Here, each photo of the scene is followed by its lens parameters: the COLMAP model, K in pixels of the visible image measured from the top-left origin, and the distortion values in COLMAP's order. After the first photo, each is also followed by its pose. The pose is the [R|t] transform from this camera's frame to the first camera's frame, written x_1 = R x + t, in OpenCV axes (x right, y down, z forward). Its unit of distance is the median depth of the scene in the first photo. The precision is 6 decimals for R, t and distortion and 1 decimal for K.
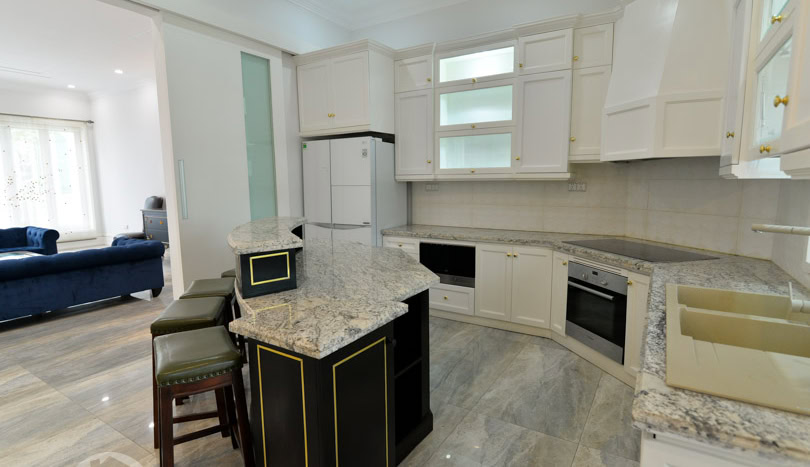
lens RADIAL K [[413.1, 0, 404.8], [0, 413.1, 237.6], [0, 0, 1]] dist [-0.018123, -0.000235]
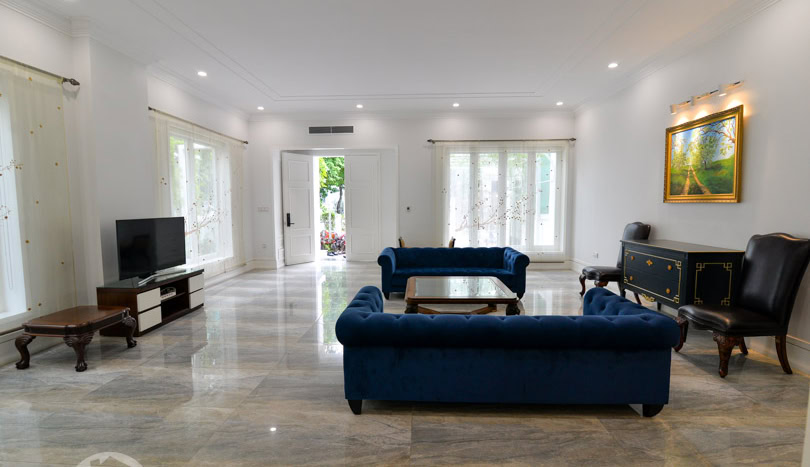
lens RADIAL K [[375.4, 0, 409.5], [0, 375.4, 233.4], [0, 0, 1]] dist [-0.020981, 0.000362]
pose [[0.505277, 0.072135, -0.859937, -0.226150], [-0.114774, 0.993265, 0.015880, -0.042126], [0.855291, 0.090674, 0.510153, 0.284893]]
